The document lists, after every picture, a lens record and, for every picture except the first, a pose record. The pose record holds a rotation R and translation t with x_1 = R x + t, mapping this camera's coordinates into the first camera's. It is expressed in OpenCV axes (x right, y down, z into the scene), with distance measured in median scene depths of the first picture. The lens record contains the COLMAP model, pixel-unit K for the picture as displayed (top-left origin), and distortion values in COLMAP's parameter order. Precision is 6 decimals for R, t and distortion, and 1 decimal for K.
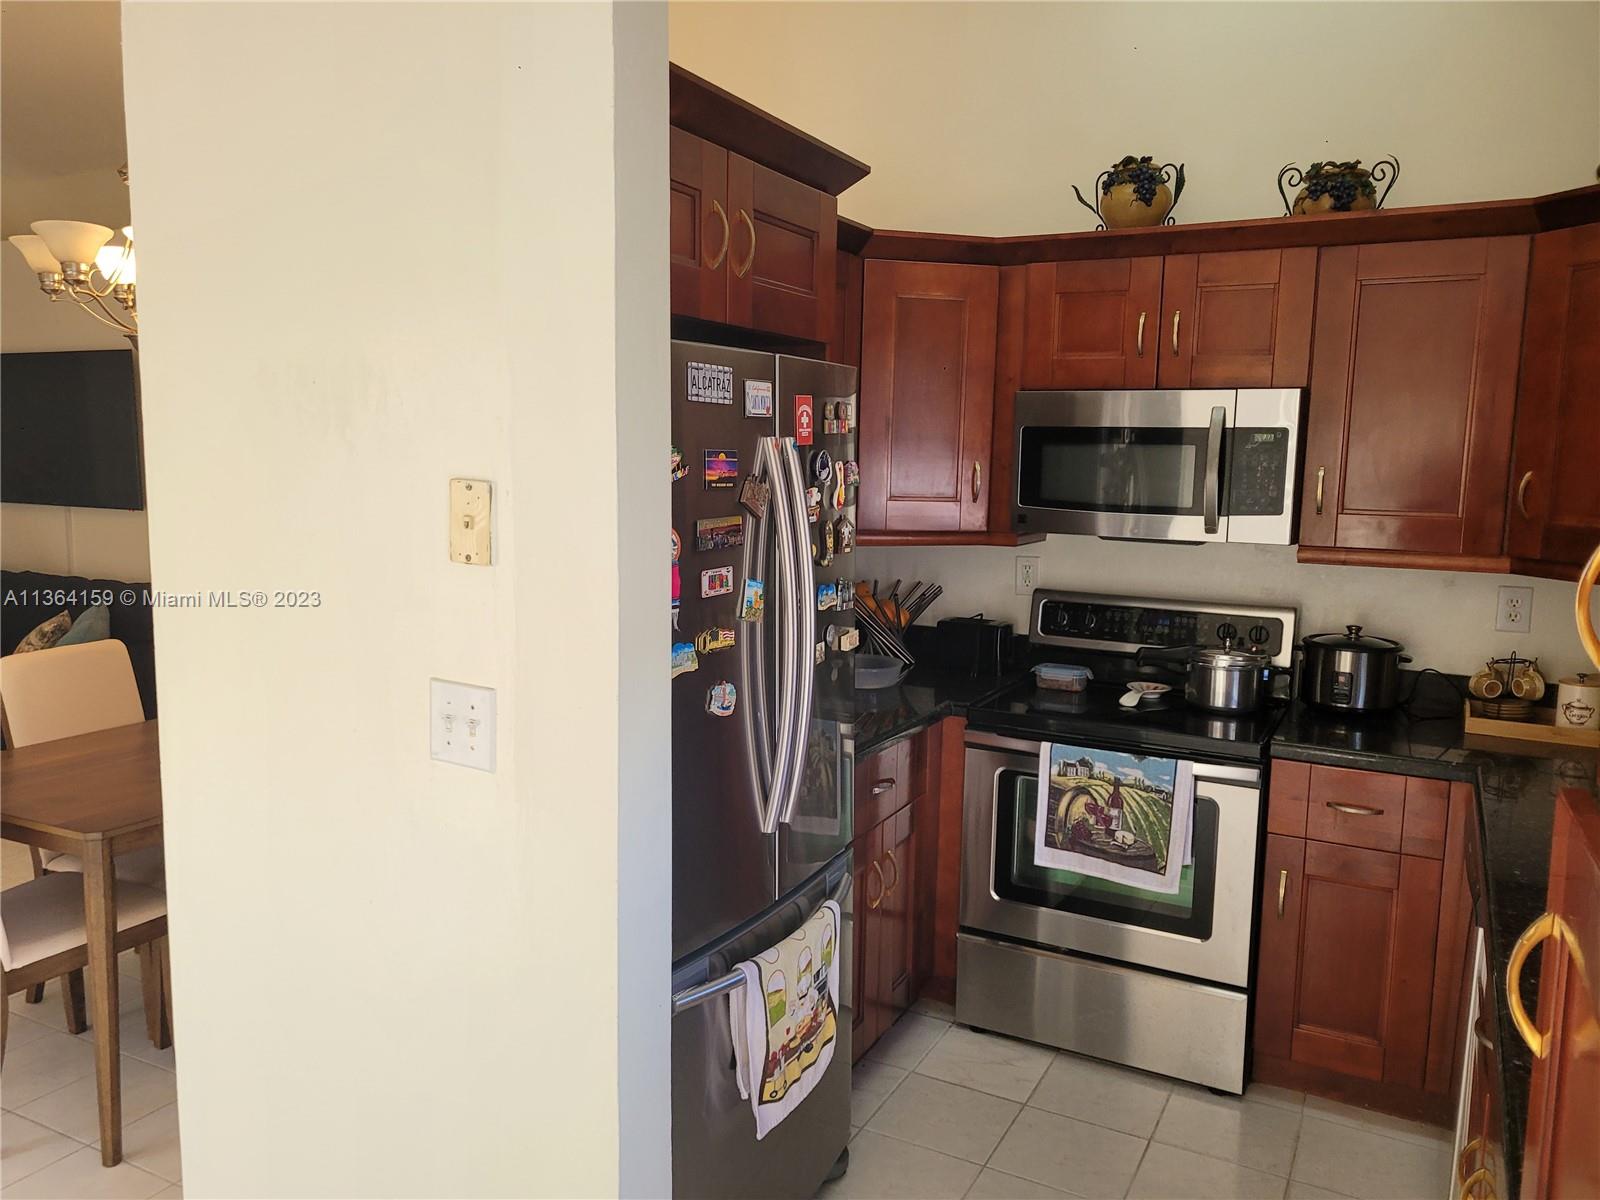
lens RADIAL K [[1200.7, 0, 794.9], [0, 1200.7, 607.1], [0, 0, 1]] dist [0.057283, -0.048344]
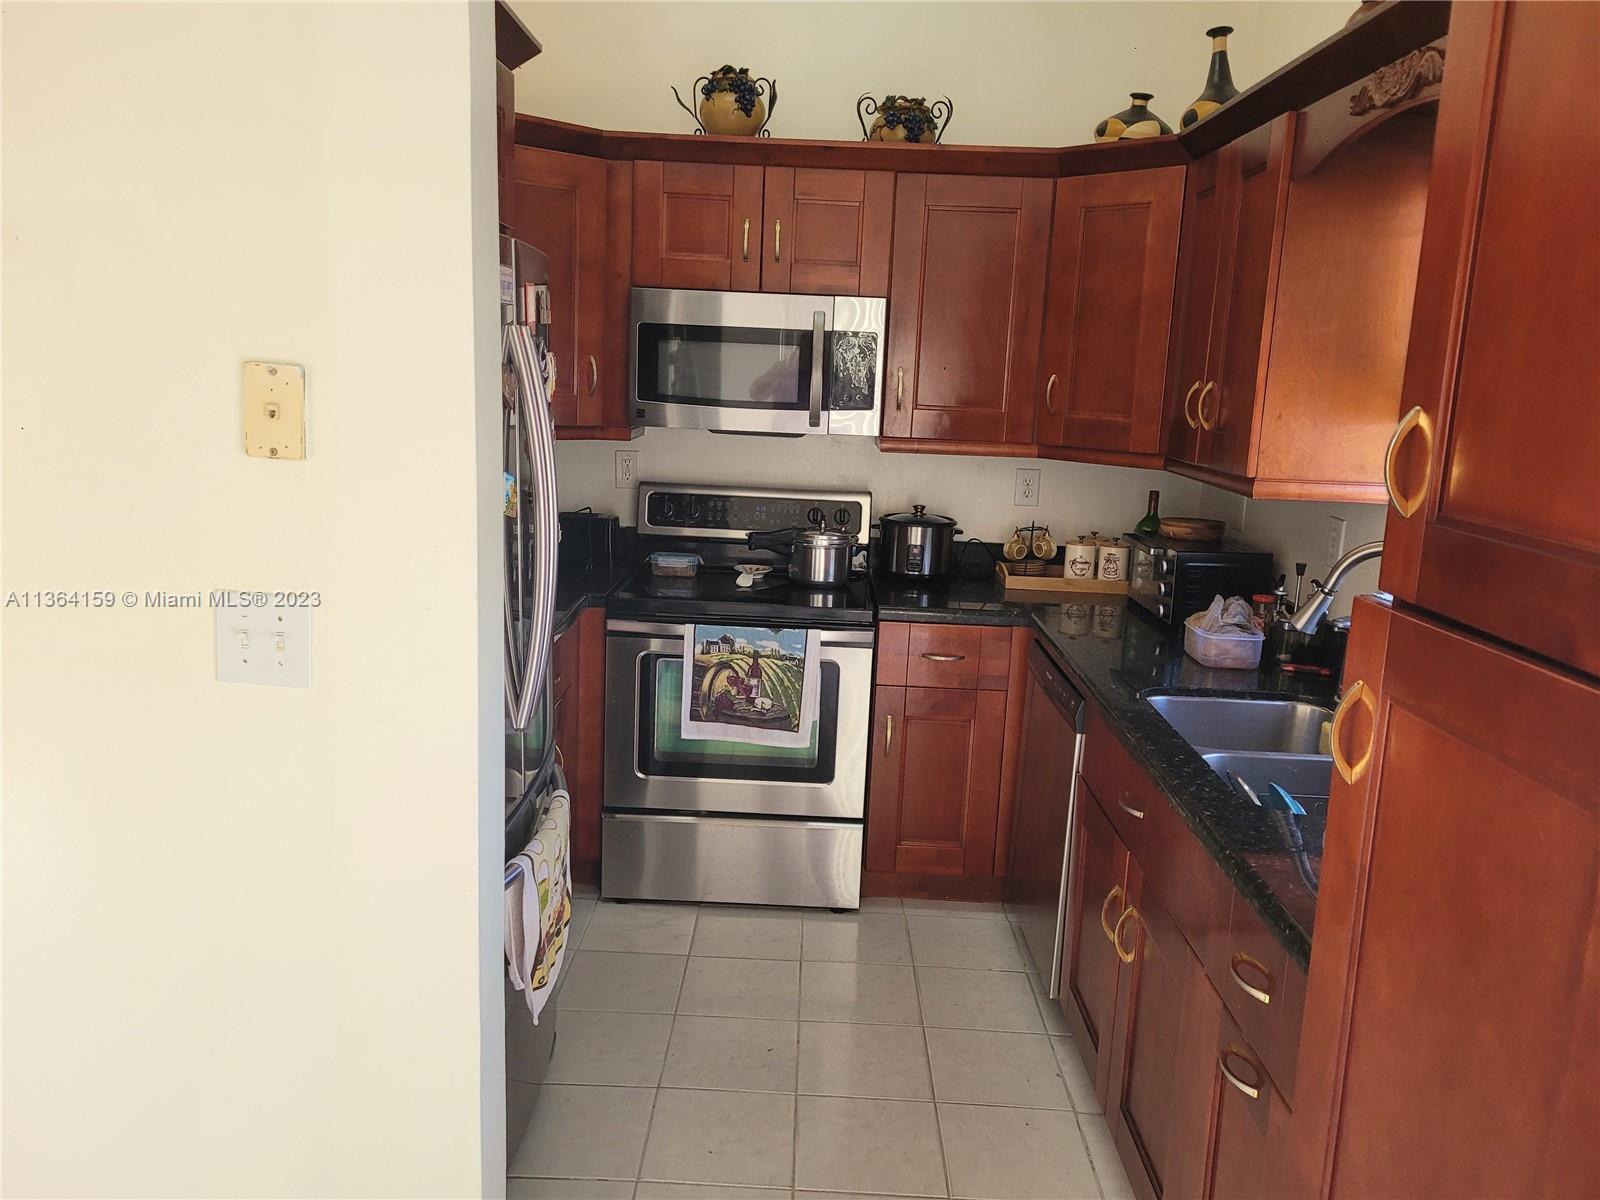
lens RADIAL K [[1200.7, 0, 796.8], [0, 1200.7, 593.4], [0, 0, 1]] dist [0.057283, -0.048344]
pose [[0.890829, -0.066938, 0.449380, -0.183860], [0.034286, 0.996171, 0.080420, 0.002654], [-0.453043, -0.056233, 0.889714, 0.011002]]
